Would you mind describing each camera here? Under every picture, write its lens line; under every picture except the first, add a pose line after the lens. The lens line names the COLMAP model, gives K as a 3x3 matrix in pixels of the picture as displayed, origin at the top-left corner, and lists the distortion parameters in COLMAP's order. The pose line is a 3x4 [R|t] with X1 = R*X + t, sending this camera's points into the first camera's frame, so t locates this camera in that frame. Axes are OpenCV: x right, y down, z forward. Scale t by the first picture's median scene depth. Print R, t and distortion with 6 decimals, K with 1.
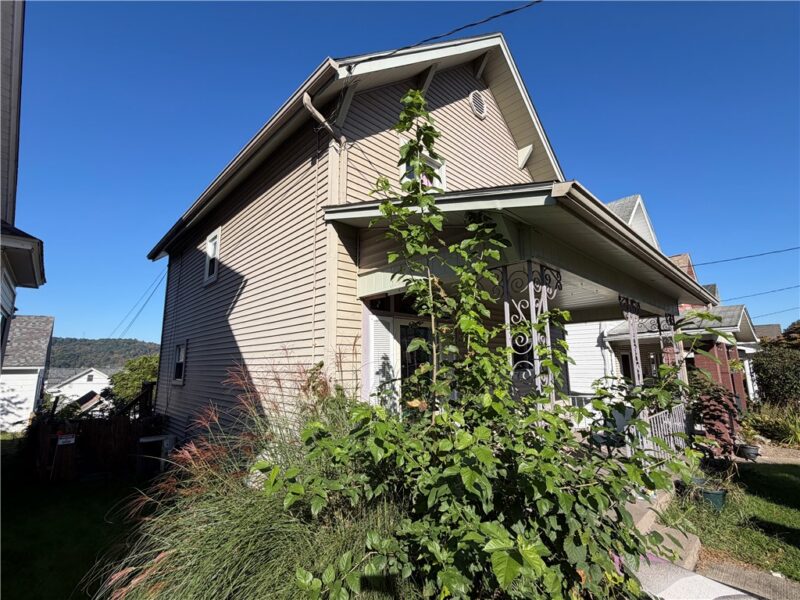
lens RADIAL K [[365.0, 0, 400.0], [0, 365.0, 300.0], [0, 0, 1]] dist [-0.000047, -0.000010]
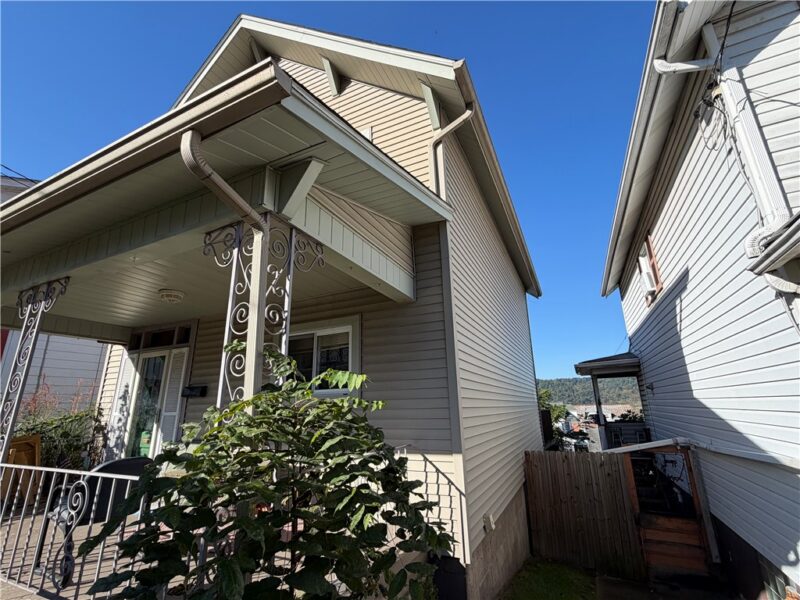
lens RADIAL K [[365.0, 0, 400.0], [0, 365.0, 300.0], [0, 0, 1]] dist [-0.000047, -0.000010]
pose [[0.363653, -0.267186, -0.892394, 1.550825], [0.176127, 0.960426, -0.215782, 0.315215], [0.914732, -0.078705, 0.396321, 1.396853]]
